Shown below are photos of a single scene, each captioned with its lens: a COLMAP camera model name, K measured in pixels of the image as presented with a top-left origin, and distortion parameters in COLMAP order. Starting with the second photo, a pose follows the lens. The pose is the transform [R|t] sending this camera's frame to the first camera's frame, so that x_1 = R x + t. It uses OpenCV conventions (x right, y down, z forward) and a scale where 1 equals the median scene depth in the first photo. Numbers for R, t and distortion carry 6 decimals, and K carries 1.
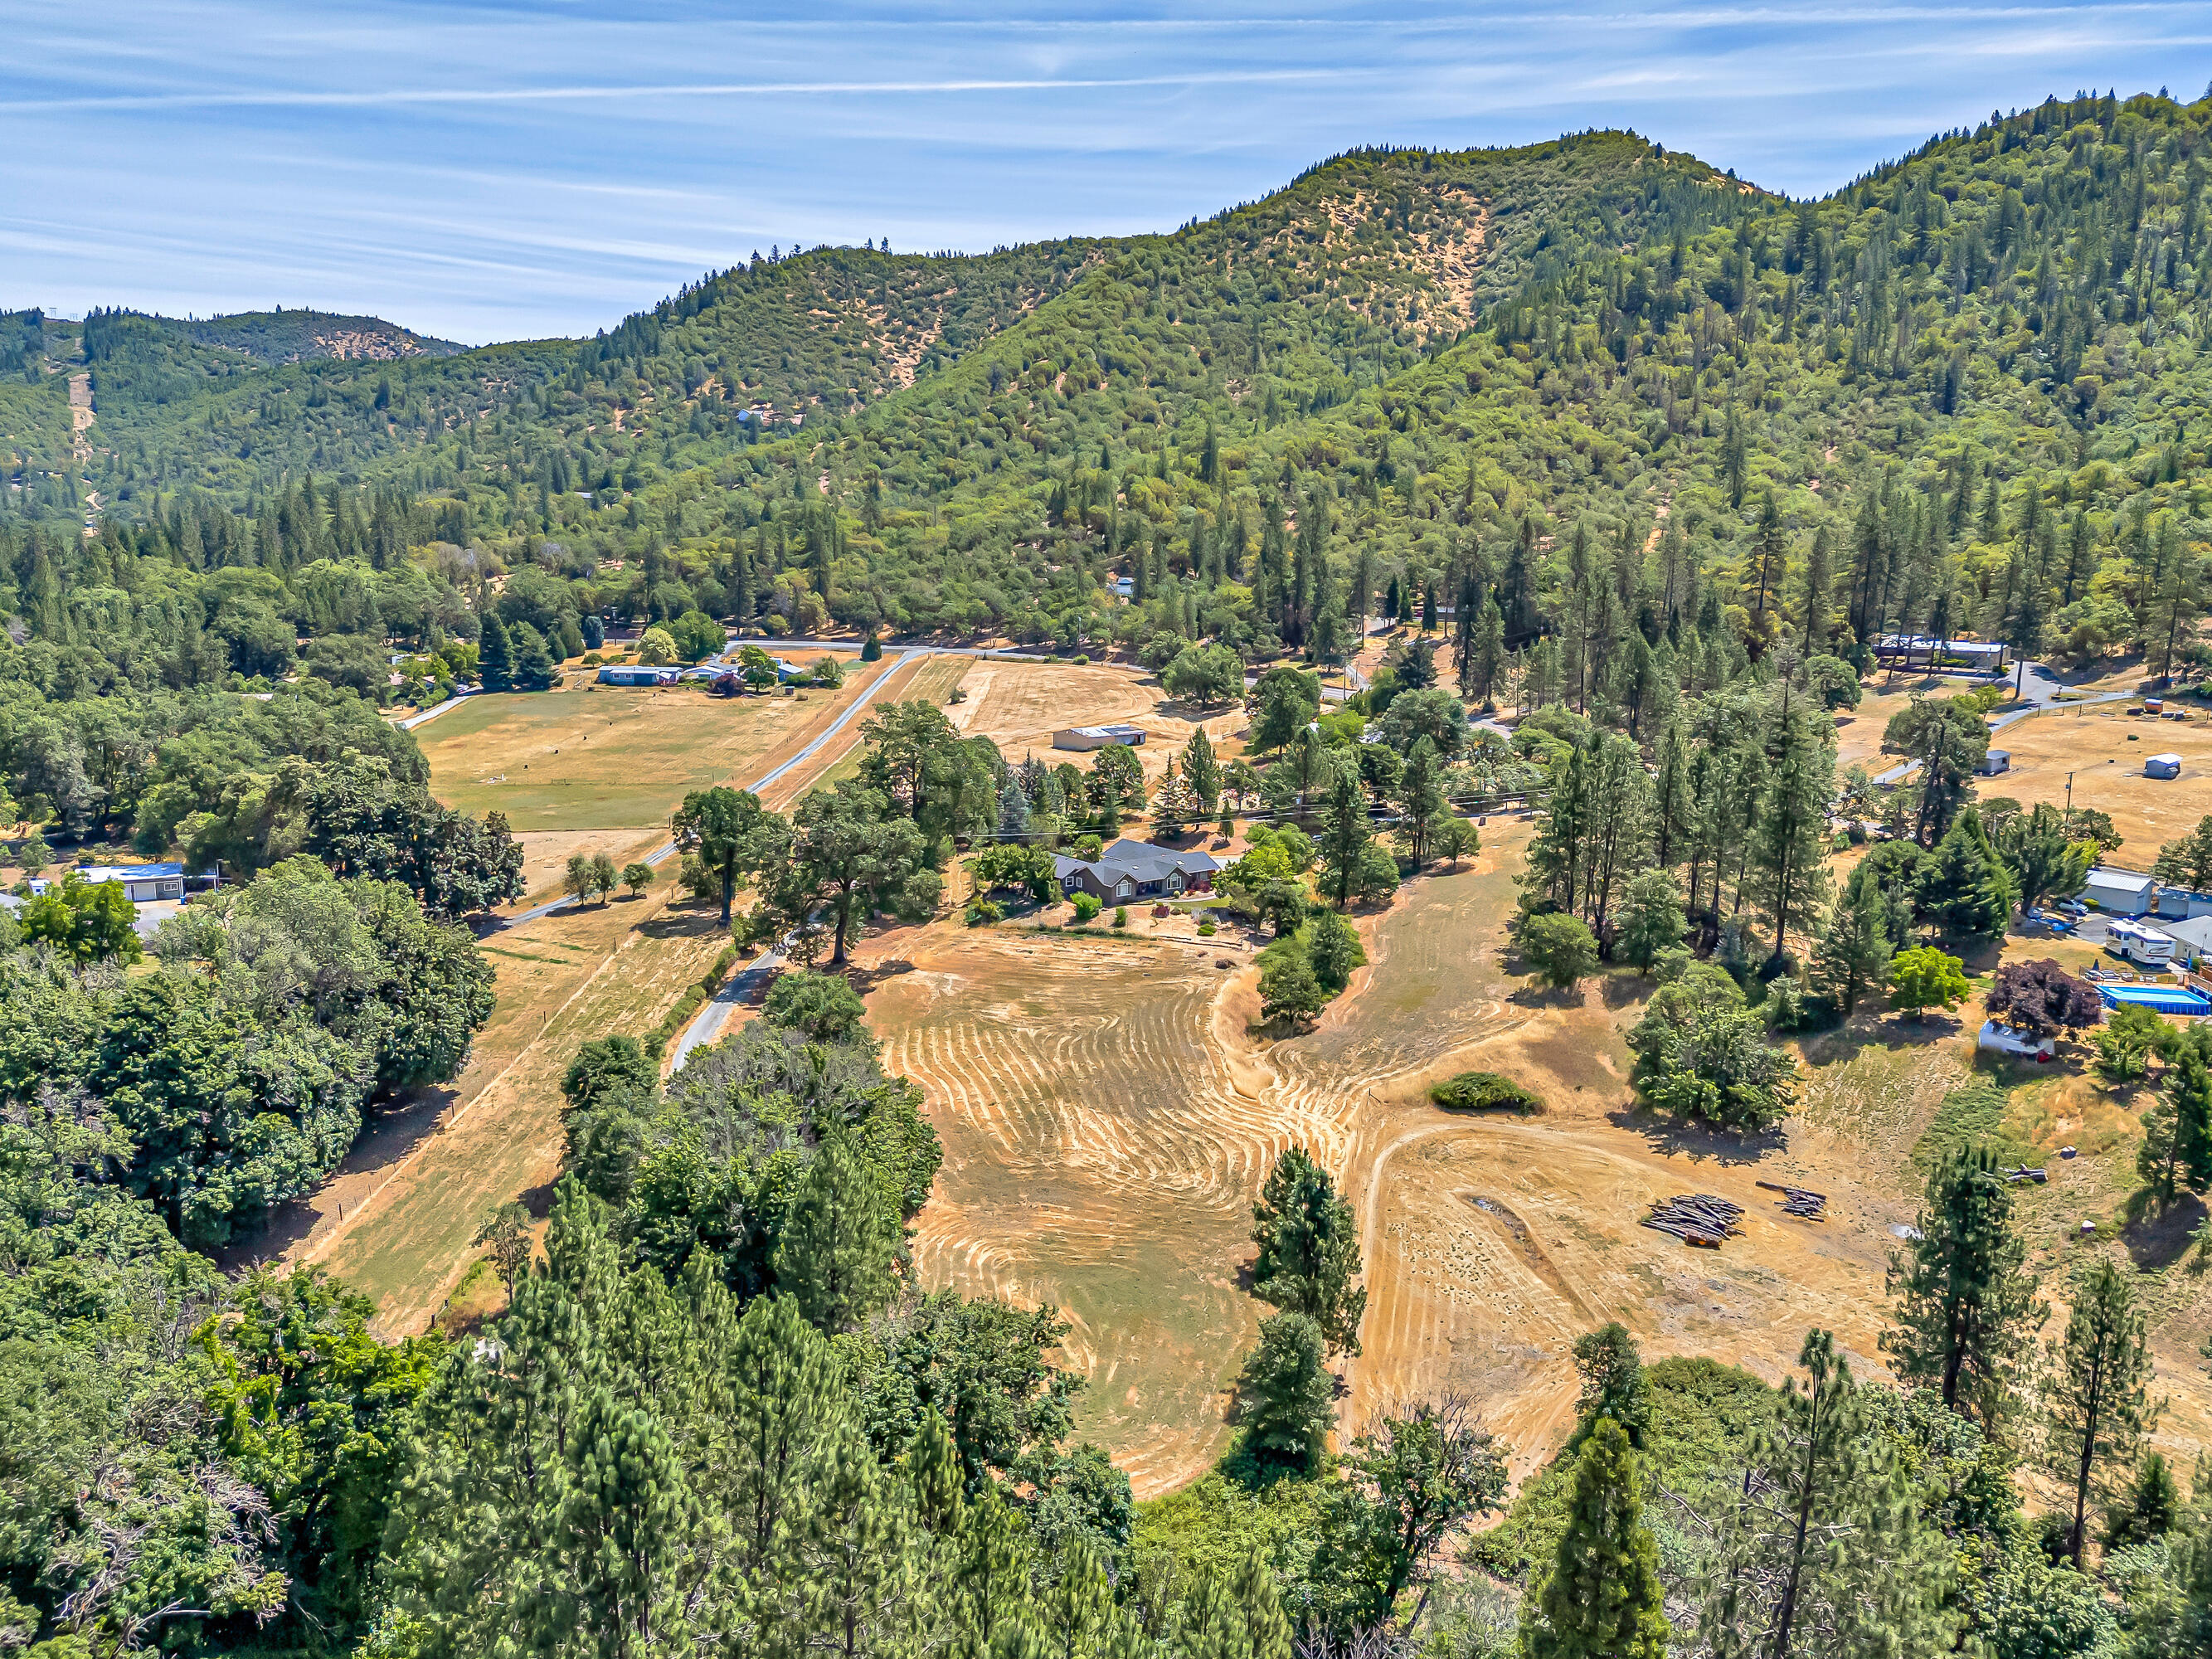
lens RADIAL K [[1650.0, 0, 1102.5], [0, 1650.0, 826.8], [0, 0, 1]] dist [0.074535, -0.075061]
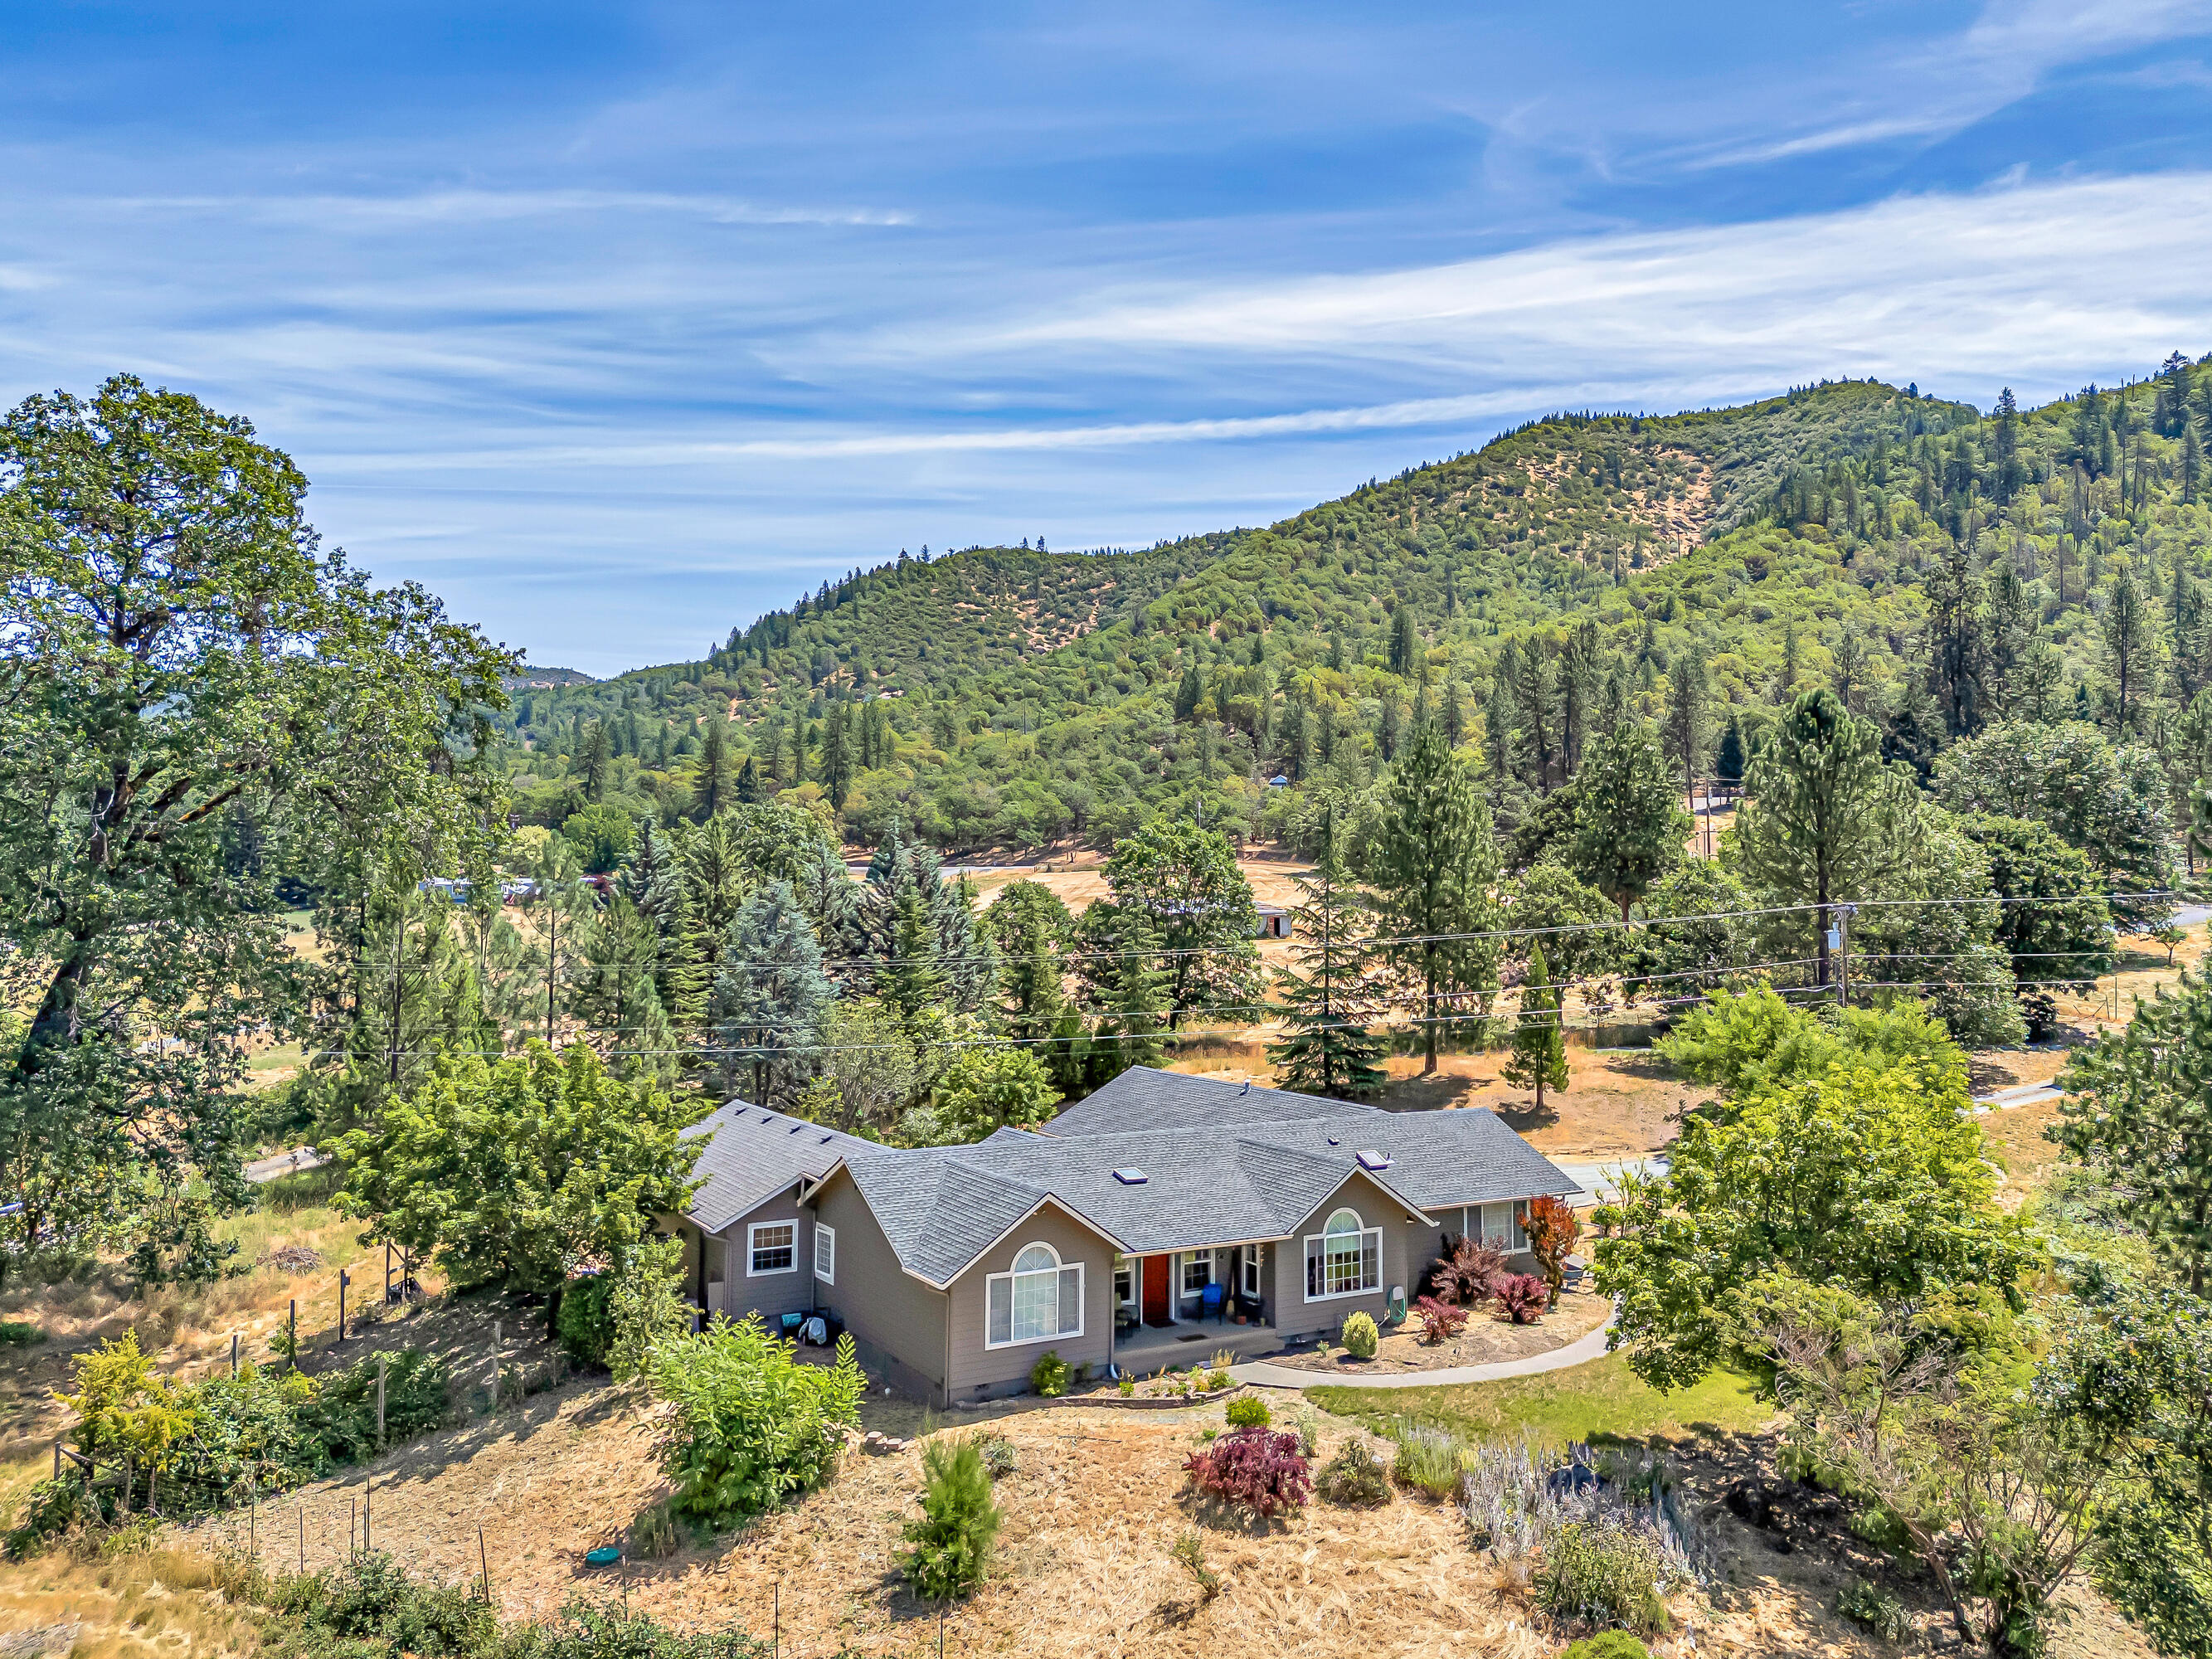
lens RADIAL K [[1650.0, 0, 1102.5], [0, 1650.0, 826.8], [0, 0, 1]] dist [0.074535, -0.075061]
pose [[0.993750, -0.012644, -0.110911, 0.007671], [-0.011009, 0.977620, -0.210092, 0.005216], [0.111085, 0.210000, 0.971370, 0.164285]]
